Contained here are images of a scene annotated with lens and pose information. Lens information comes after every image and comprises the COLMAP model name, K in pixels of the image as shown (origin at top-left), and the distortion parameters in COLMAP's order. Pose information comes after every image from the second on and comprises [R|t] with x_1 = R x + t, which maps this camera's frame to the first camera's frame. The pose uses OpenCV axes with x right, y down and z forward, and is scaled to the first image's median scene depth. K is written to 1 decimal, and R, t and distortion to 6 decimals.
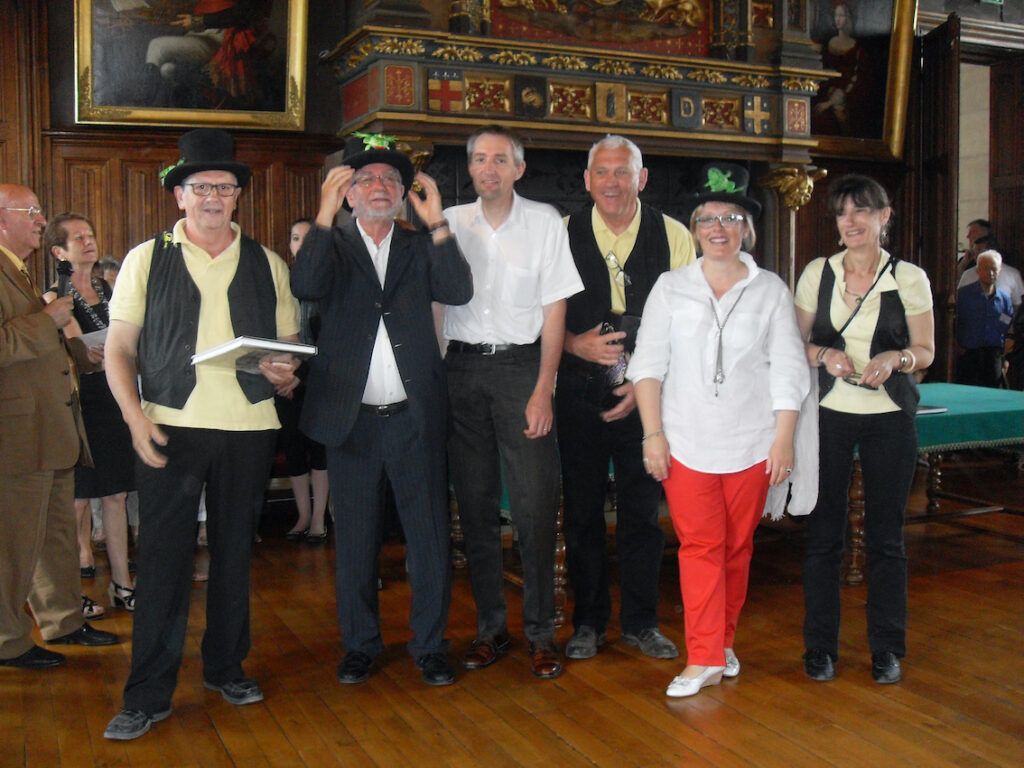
lens RADIAL K [[1154.4, 0, 493.3], [0, 1154.4, 403.2], [0, 0, 1]] dist [-0.198633, 0.217783]
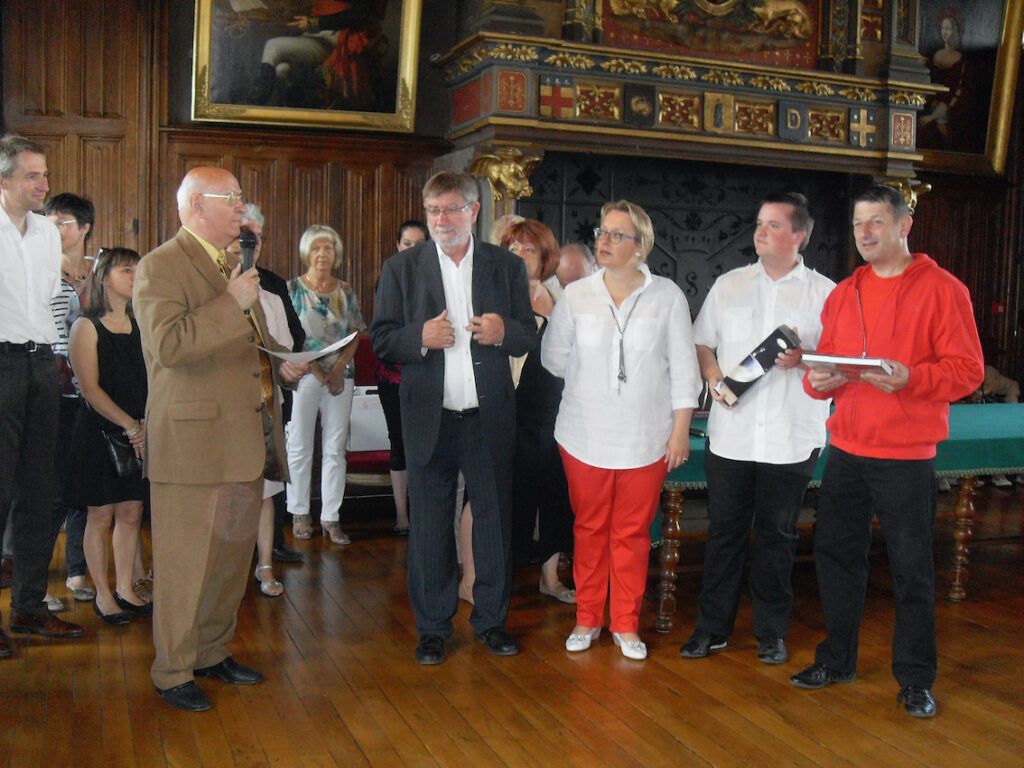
lens RADIAL K [[1155.7, 0, 494.8], [0, 1155.7, 402.7], [0, 0, 1]] dist [-0.194599, 0.204136]
pose [[0.997797, 0.032990, -0.057551, -0.027928], [-0.032980, 0.999455, 0.001107, -0.002700], [0.057557, 0.000794, 0.998342, -0.012632]]
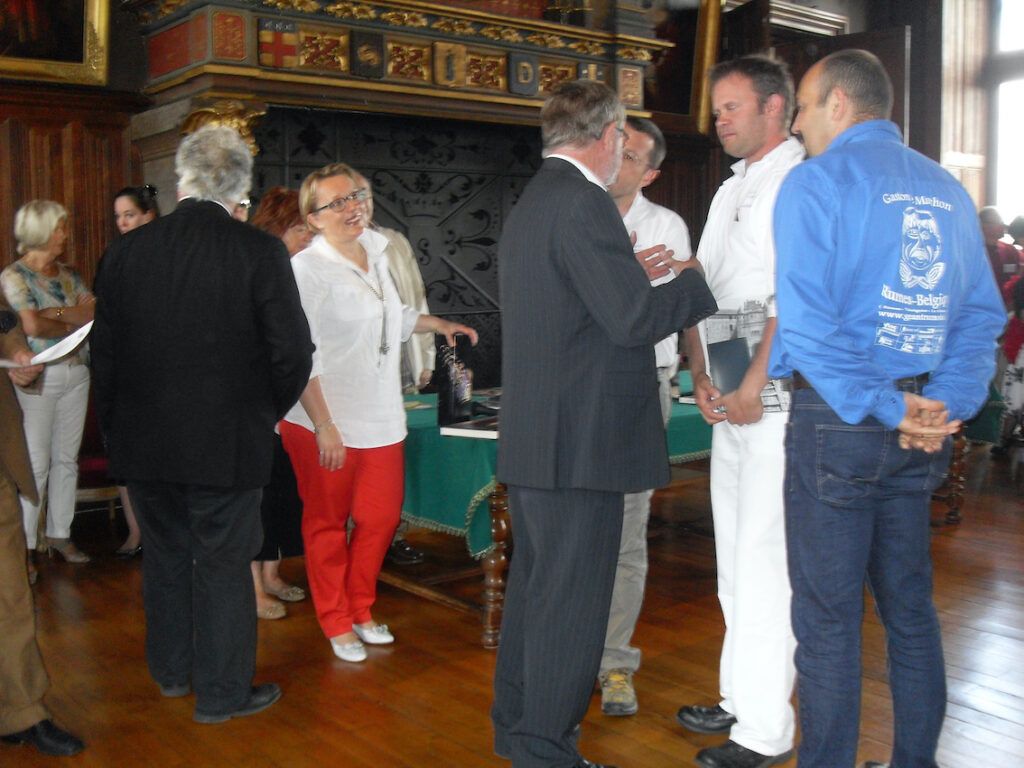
lens RADIAL K [[1154.4, 0, 493.3], [0, 1154.4, 403.2], [0, 0, 1]] dist [-0.198633, 0.217783]
pose [[0.966787, -0.029605, 0.253865, -0.105611], [0.025412, 0.999481, 0.019780, -0.006618], [-0.254319, -0.012672, 0.967037, 0.095570]]
